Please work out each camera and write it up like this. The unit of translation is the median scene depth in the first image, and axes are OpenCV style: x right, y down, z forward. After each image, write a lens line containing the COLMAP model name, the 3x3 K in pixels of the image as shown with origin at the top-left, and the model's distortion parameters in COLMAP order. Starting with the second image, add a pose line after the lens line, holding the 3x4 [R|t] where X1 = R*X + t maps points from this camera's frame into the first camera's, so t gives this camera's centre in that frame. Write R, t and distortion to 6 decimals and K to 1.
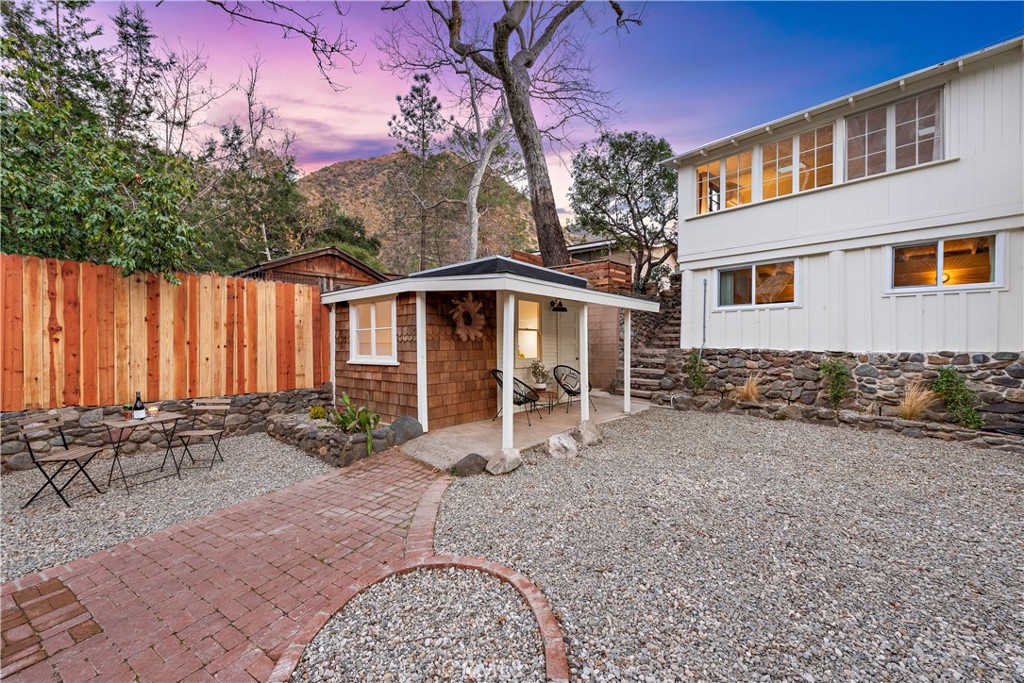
lens RADIAL K [[406.8, 0, 482.6], [0, 406.8, 343.7], [0, 0, 1]] dist [0.013653, -0.002937]
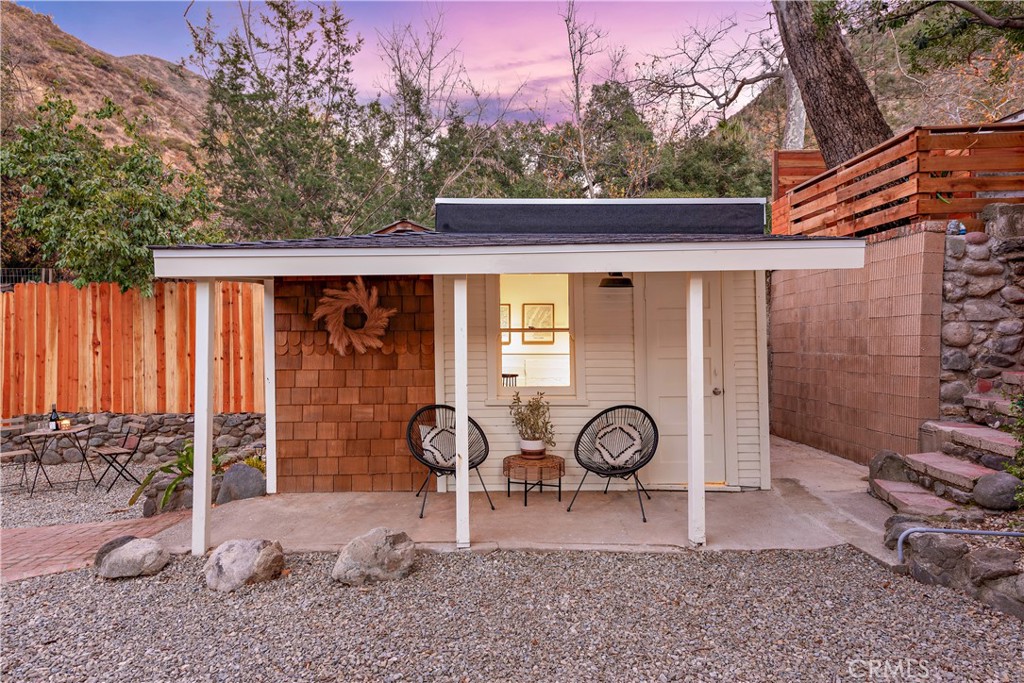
lens RADIAL K [[605.9, 0, 510.4], [0, 605.9, 342.7], [0, 0, 1]] dist [0.020471, -0.005343]
pose [[0.661636, -0.005769, -0.749803, 0.833606], [0.008452, 0.999964, -0.000236, -0.023680], [0.749778, -0.006181, 0.661661, 0.620432]]
